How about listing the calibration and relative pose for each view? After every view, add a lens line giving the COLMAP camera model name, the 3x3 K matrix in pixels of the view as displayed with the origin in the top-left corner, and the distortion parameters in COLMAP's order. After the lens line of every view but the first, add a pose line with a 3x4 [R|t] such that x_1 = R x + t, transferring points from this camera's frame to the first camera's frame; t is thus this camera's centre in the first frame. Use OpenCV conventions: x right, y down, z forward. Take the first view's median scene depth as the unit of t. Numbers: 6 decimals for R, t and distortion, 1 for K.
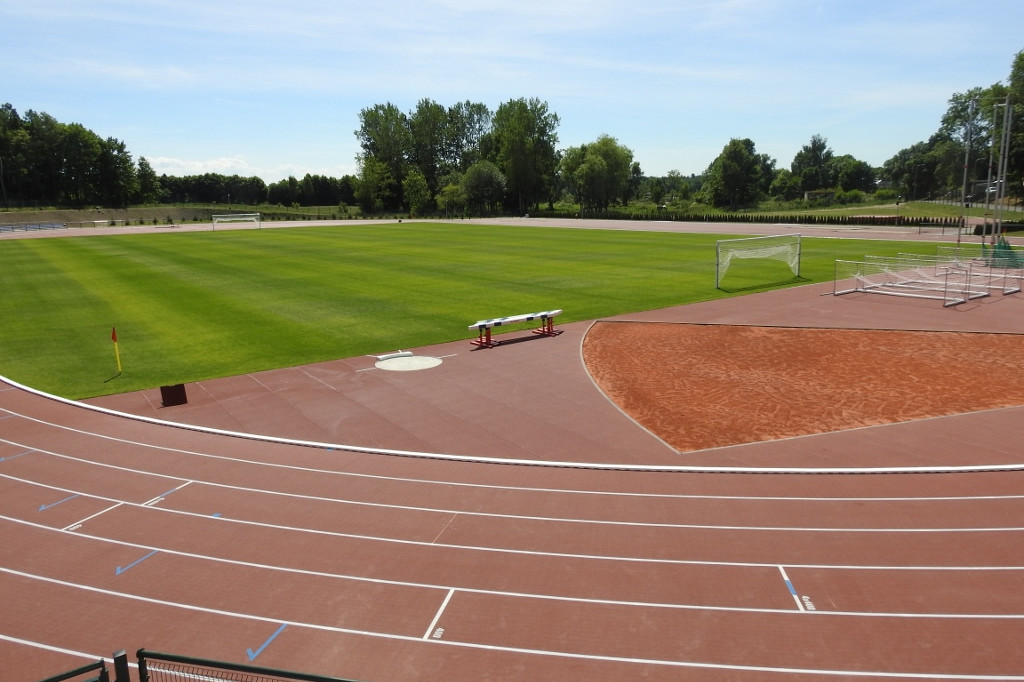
lens RADIAL K [[735.1, 0, 512.0], [0, 735.1, 341.0], [0, 0, 1]] dist [0.001958, 0.000897]
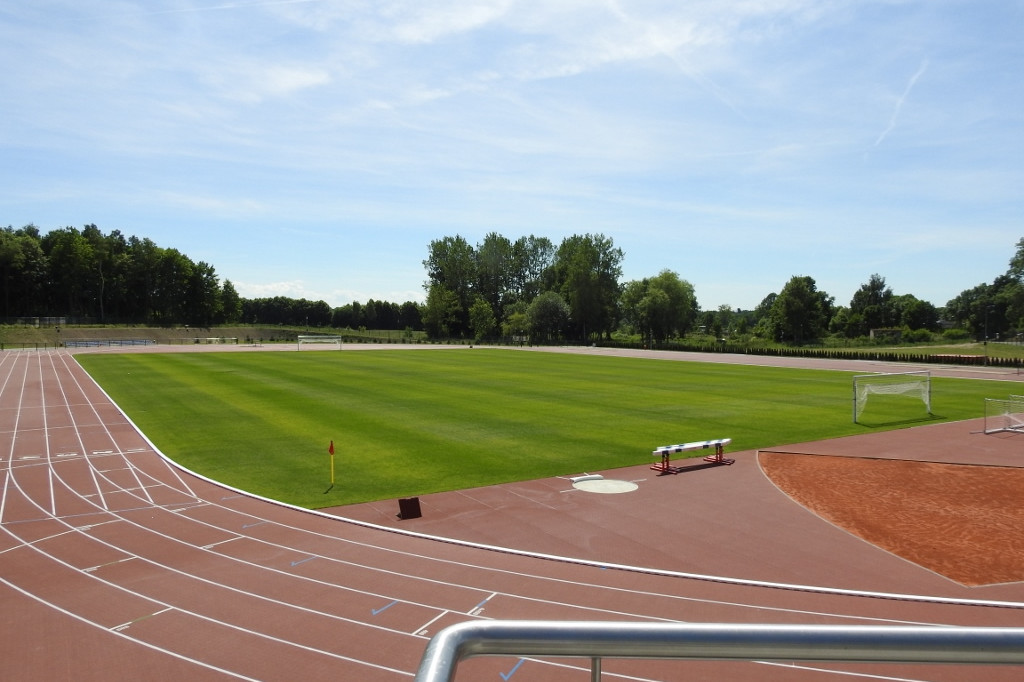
lens RADIAL K [[735.1, 0, 512.0], [0, 735.1, 341.0], [0, 0, 1]] dist [0.001958, 0.000897]
pose [[0.997946, 0.027804, -0.057718, -0.030391], [-0.037300, 0.984632, -0.170611, 0.001519], [0.052088, 0.172413, 0.983647, -0.006027]]
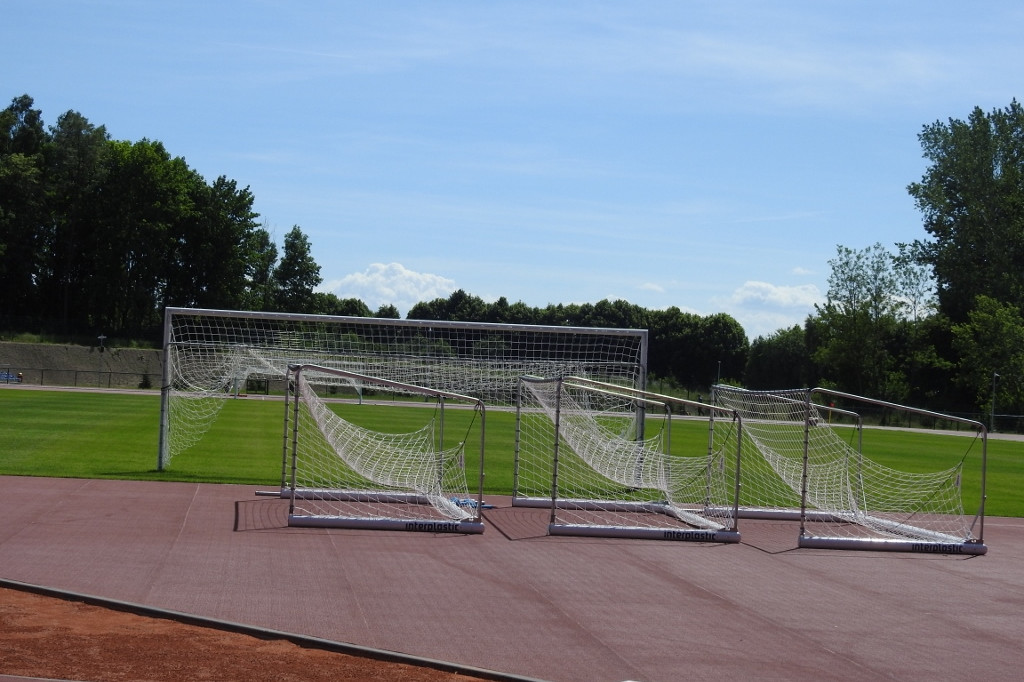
lens RADIAL K [[2241.0, 0, 535.1], [0, 2241.0, 340.9], [0, 0, 1]] dist [-0.003087, -0.042509]
pose [[0.867253, 0.047398, -0.495607, 0.193657], [-0.158092, 0.970156, -0.183860, 0.003984], [0.472101, 0.237805, 0.848863, 0.071144]]
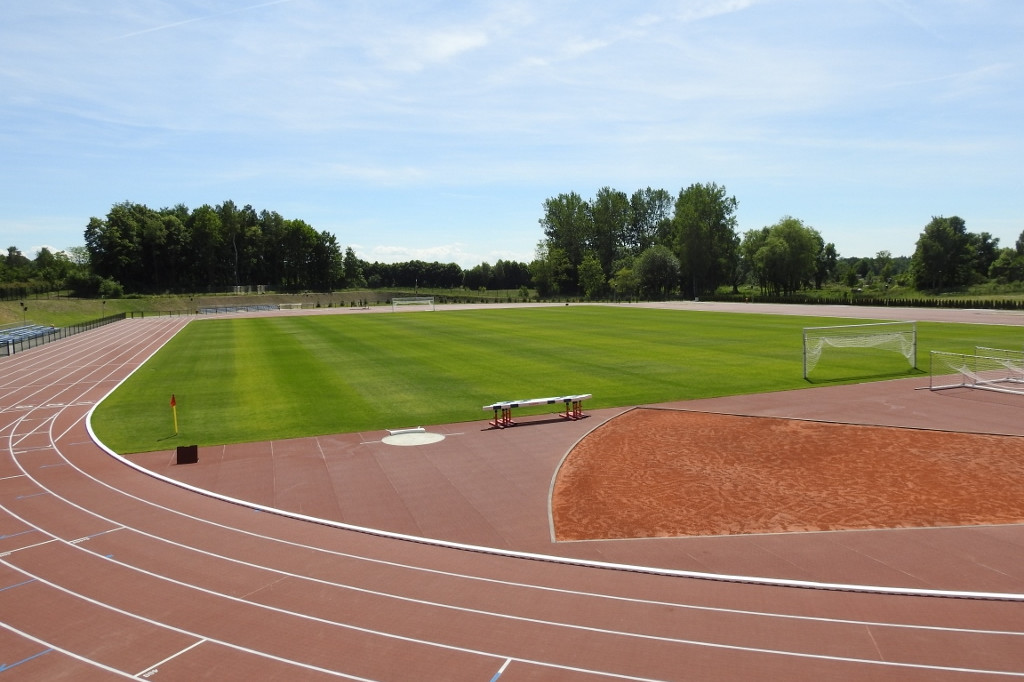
lens RADIAL K [[735.1, 0, 512.0], [0, 735.1, 341.0], [0, 0, 1]] dist [0.001958, 0.000897]
pose [[0.964138, 0.017336, -0.264834, 0.038663], [-0.046628, 0.993408, -0.104721, -0.000847], [0.261272, 0.113314, 0.958591, 0.000529]]
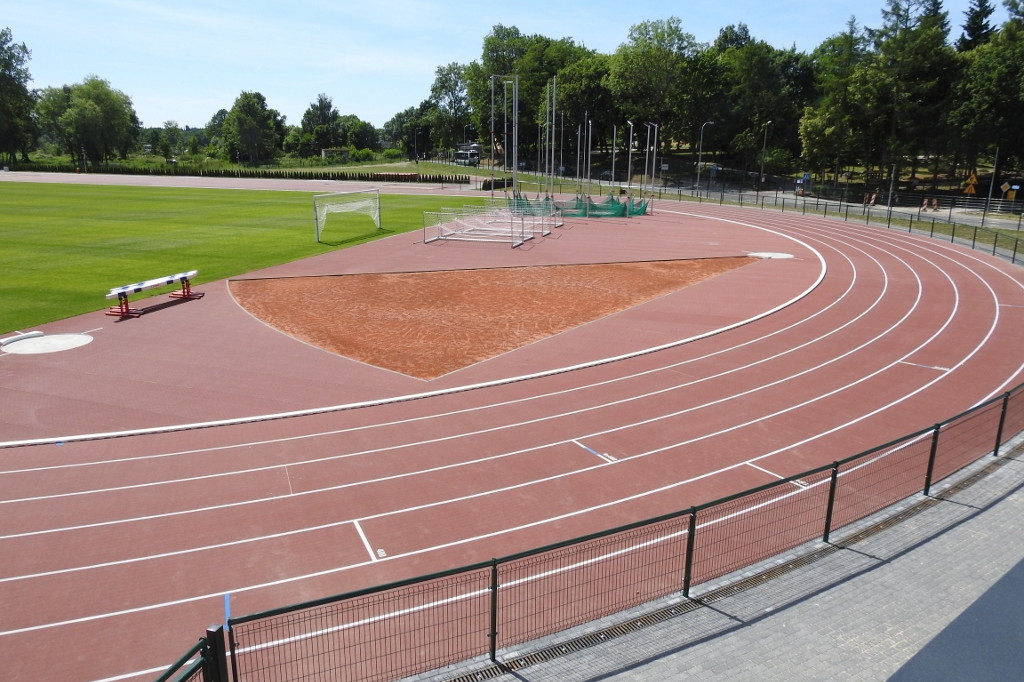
lens RADIAL K [[733.7, 0, 513.6], [0, 733.7, 343.6], [0, 0, 1]] dist [0.000997, 0.001907]
pose [[0.799246, -0.126704, 0.587496, -0.029326], [0.090756, 0.991760, 0.090423, 0.000337], [-0.594112, -0.018951, 0.804159, 0.000482]]
